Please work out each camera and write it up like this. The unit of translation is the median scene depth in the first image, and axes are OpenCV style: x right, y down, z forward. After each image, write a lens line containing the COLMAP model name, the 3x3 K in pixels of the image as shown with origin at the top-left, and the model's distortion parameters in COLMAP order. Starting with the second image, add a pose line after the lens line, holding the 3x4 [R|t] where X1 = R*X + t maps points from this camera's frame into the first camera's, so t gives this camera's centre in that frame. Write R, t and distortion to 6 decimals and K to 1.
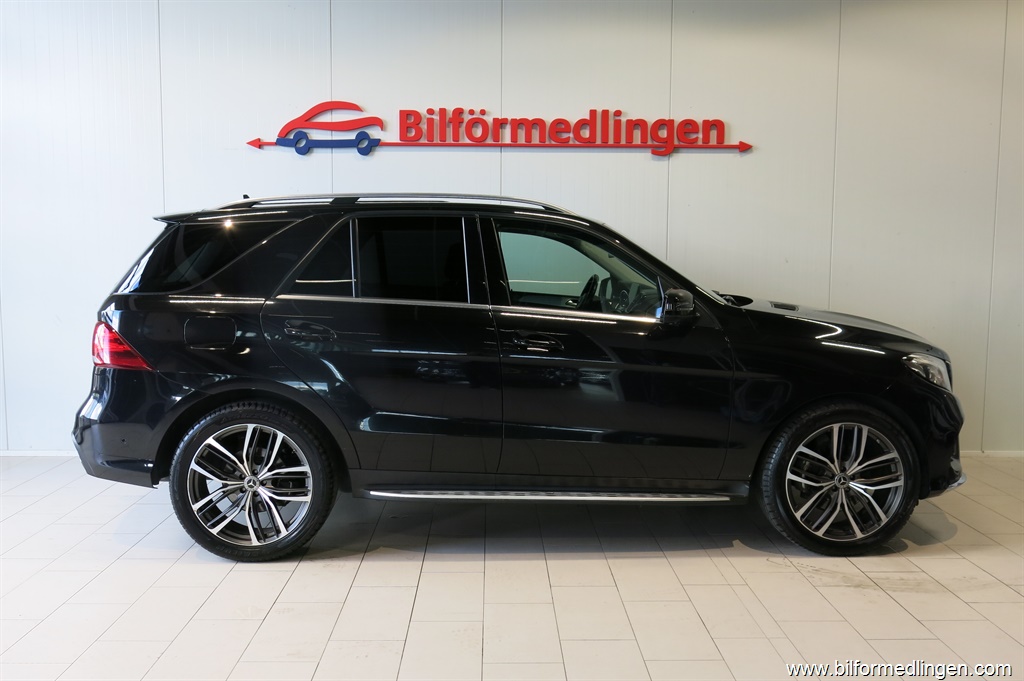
lens RADIAL K [[943.7, 0, 515.1], [0, 943.7, 367.0], [0, 0, 1]] dist [-0.010562, -0.009920]
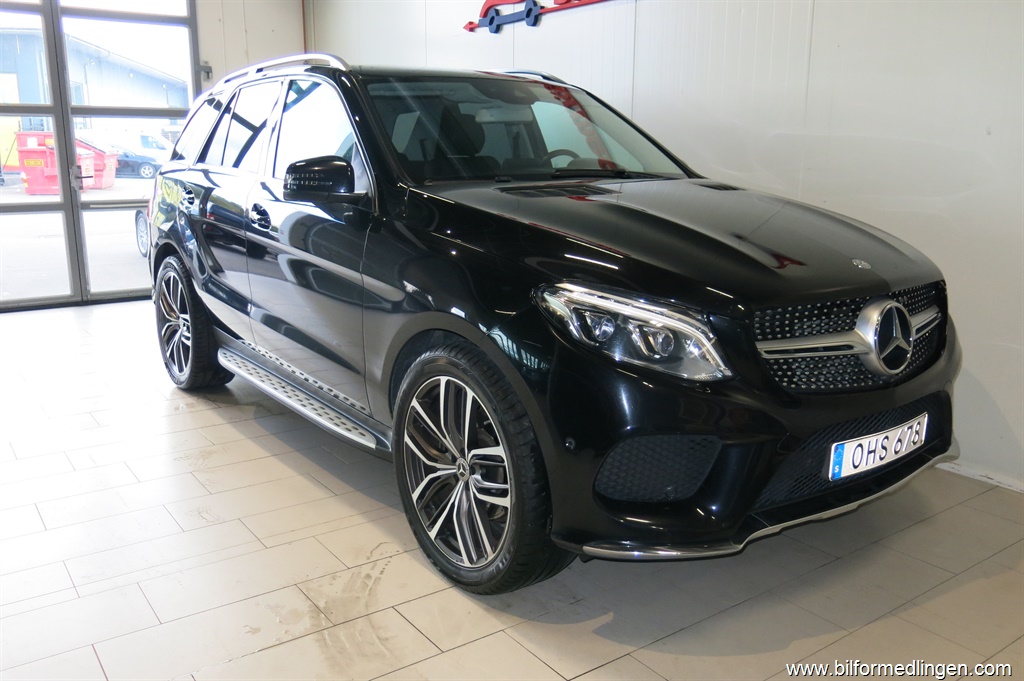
lens RADIAL K [[857.7, 0, 510.7], [0, 857.7, 344.8], [0, 0, 1]] dist [-0.010839, -0.006037]
pose [[0.560804, 0.178032, -0.808581, 0.807930], [-0.103815, 0.984021, 0.144658, -0.046464], [0.821414, 0.002818, 0.570325, 0.698286]]
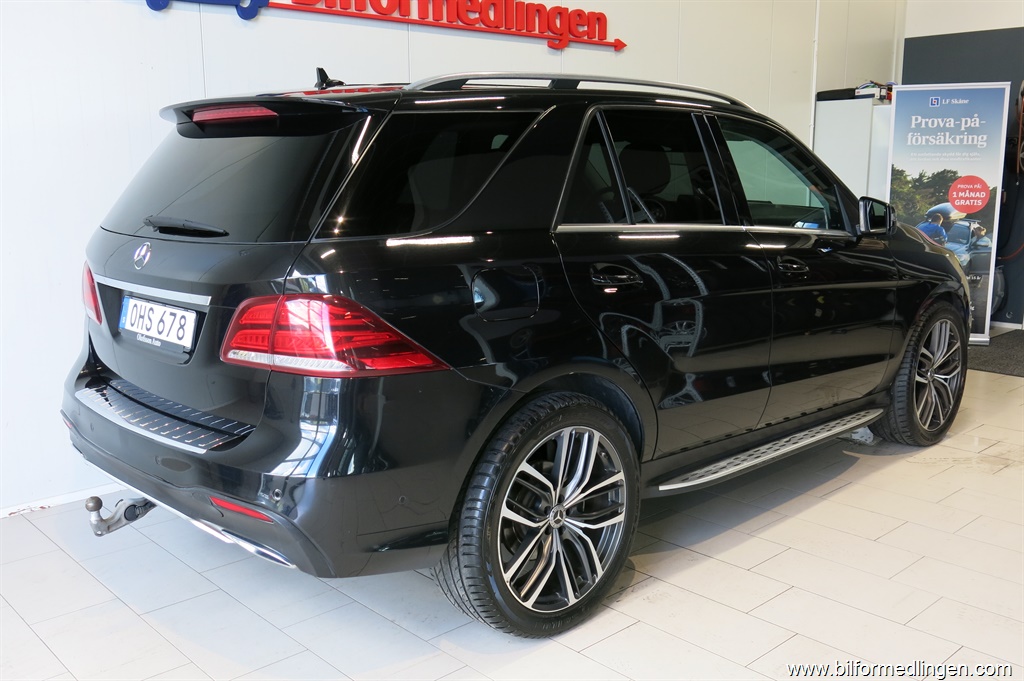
lens RADIAL K [[945.9, 0, 518.6], [0, 945.9, 340.0], [0, 0, 1]] dist [-0.010298, -0.002755]
pose [[0.749748, -0.132030, 0.648418, -0.681014], [0.090622, 0.991147, 0.097032, -0.061974], [-0.655489, -0.013989, 0.755075, 0.501349]]
